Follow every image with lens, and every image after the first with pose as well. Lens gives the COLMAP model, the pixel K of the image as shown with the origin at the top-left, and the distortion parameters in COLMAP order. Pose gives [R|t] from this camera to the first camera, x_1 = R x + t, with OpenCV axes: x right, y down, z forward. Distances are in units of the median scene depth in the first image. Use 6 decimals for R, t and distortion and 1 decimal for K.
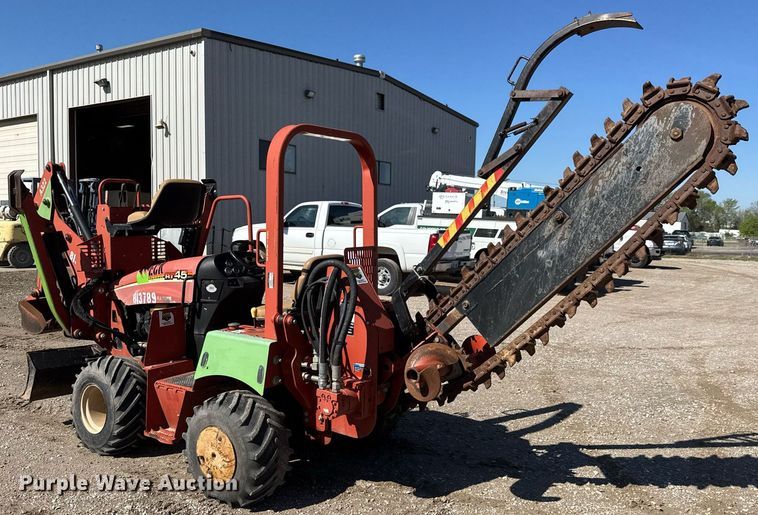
lens RADIAL K [[729.8, 0, 377.6], [0, 729.8, 268.8], [0, 0, 1]] dist [0.176525, -0.473357]
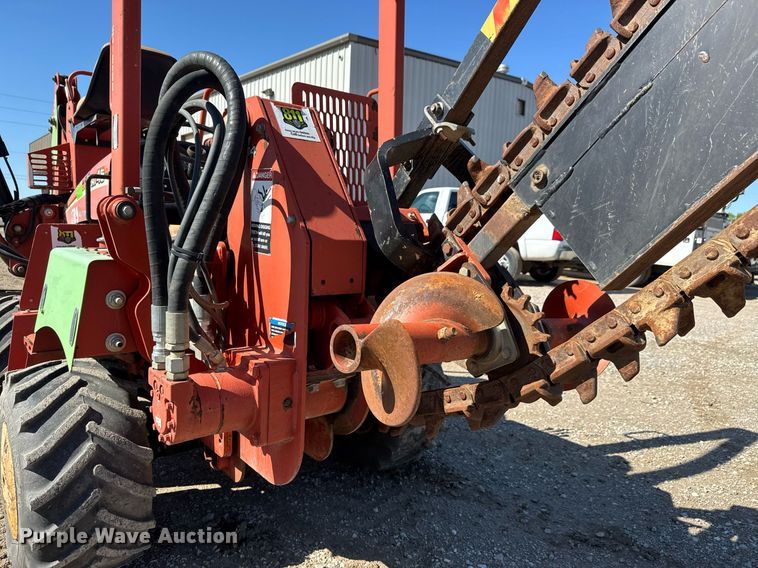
lens RADIAL K [[584.8, 0, 379.9], [0, 584.8, 306.4], [0, 0, 1]] dist [0.005249, 0.005155]
pose [[0.970130, 0.055894, -0.236059, 0.085636], [-0.045018, 0.997672, 0.051217, 0.076560], [0.238372, -0.039061, 0.970388, 0.509518]]
